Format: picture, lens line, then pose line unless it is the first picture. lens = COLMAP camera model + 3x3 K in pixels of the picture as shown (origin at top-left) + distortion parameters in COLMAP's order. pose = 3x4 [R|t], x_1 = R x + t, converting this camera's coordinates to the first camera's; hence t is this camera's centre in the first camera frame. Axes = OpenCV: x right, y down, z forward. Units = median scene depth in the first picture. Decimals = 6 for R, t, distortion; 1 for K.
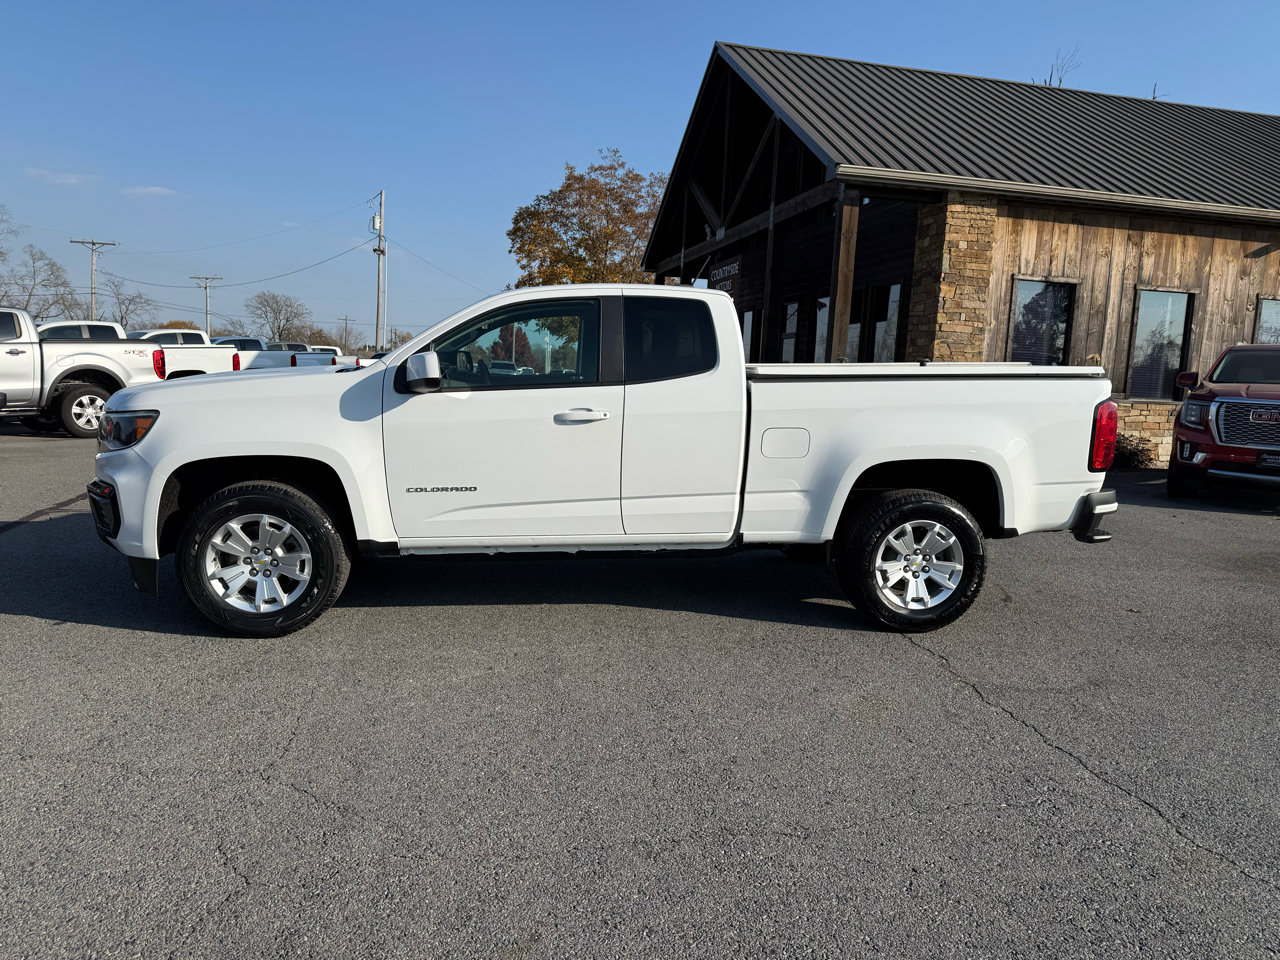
lens RADIAL K [[900.2, 0, 643.7], [0, 900.2, 487.5], [0, 0, 1]] dist [0.032544, -0.045188]
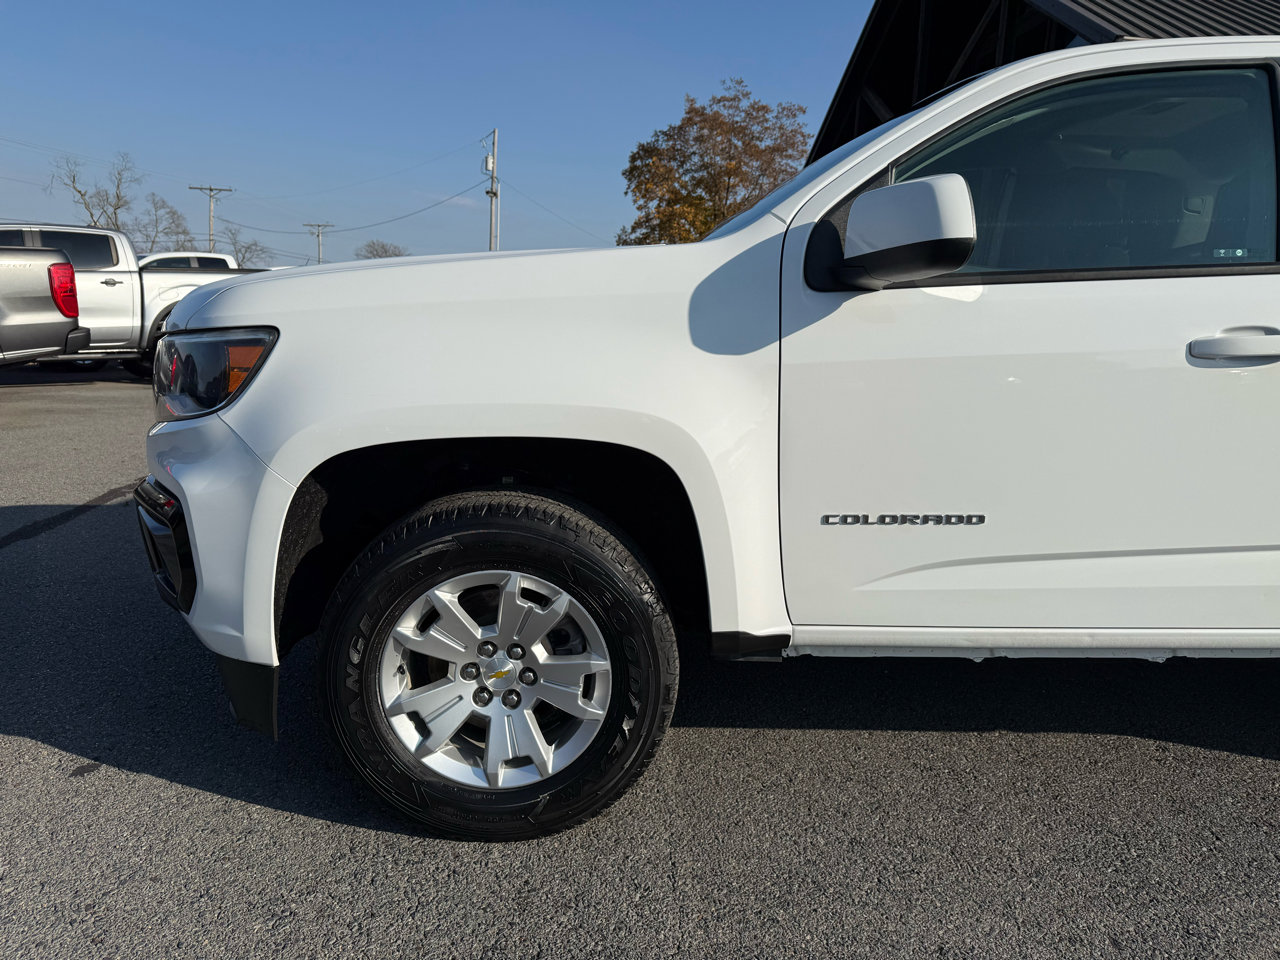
lens RADIAL K [[900.2, 0, 649.8], [0, 900.2, 483.1], [0, 0, 1]] dist [0.032544, -0.045188]
pose [[0.994938, 0.019565, -0.098570, -0.108741], [-0.014756, 0.998676, 0.049289, -0.011986], [0.099404, -0.047585, 0.993909, 0.202257]]
